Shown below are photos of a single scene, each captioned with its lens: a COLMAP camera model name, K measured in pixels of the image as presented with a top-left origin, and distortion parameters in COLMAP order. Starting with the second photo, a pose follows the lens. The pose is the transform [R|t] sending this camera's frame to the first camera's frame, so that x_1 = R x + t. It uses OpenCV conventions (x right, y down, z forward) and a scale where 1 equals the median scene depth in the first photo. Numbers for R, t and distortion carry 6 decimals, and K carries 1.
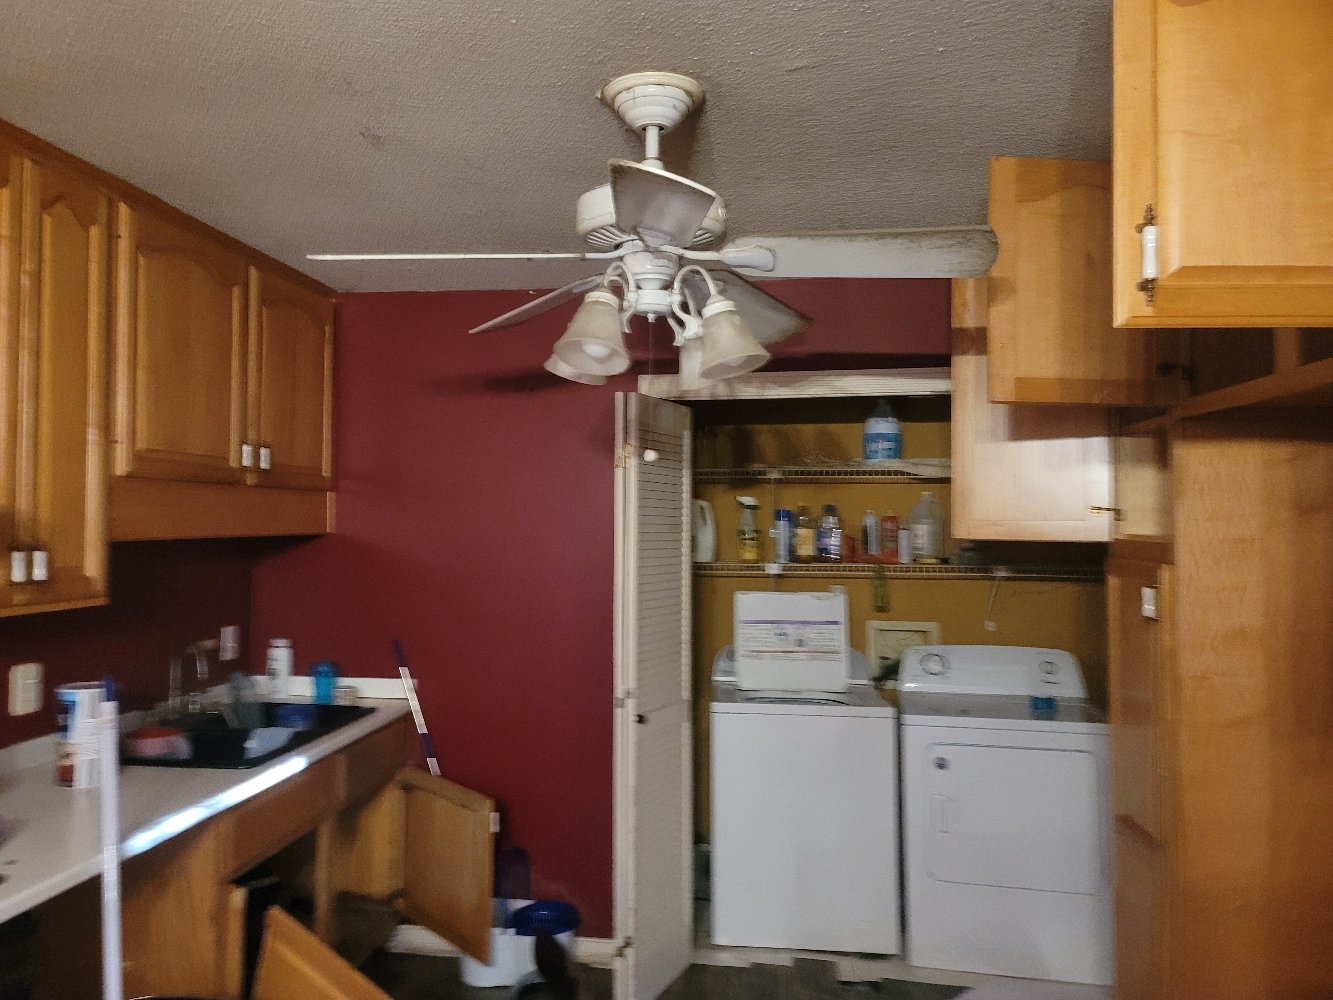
lens RADIAL K [[985.2, 0, 666.5], [0, 985.2, 500.0], [0, 0, 1]] dist [0.015919, -0.000733]
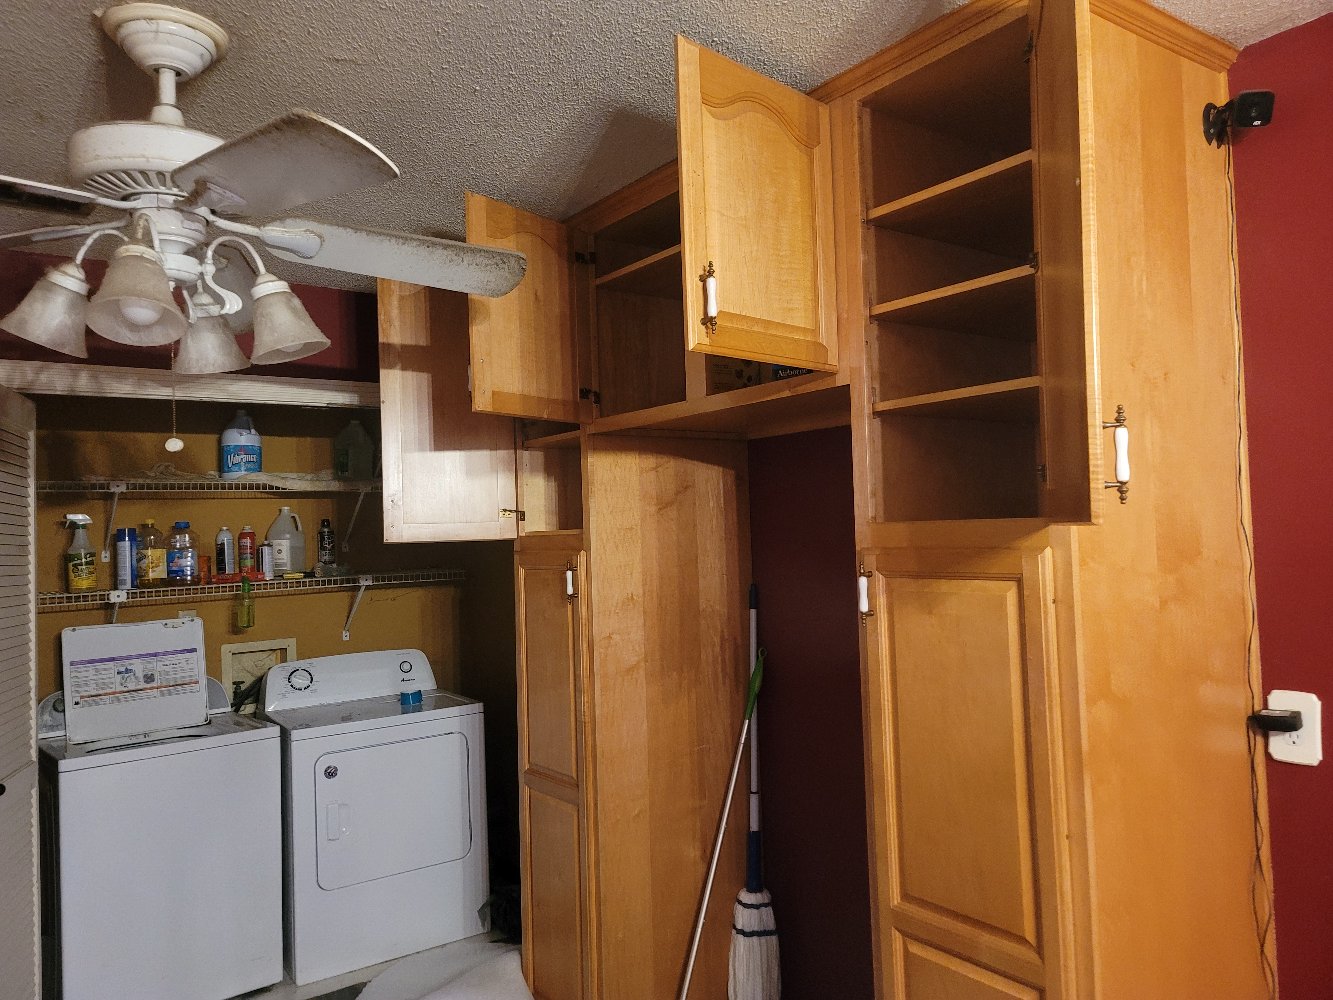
lens RADIAL K [[965.8, 0, 666.5], [0, 965.8, 500.0], [0, 0, 1]] dist [0.007689, 0.003804]
pose [[0.670150, -0.003712, 0.742217, -0.207355], [0.032758, 0.999161, -0.024580, 0.022182], [-0.741503, 0.040786, 0.669709, 0.066954]]
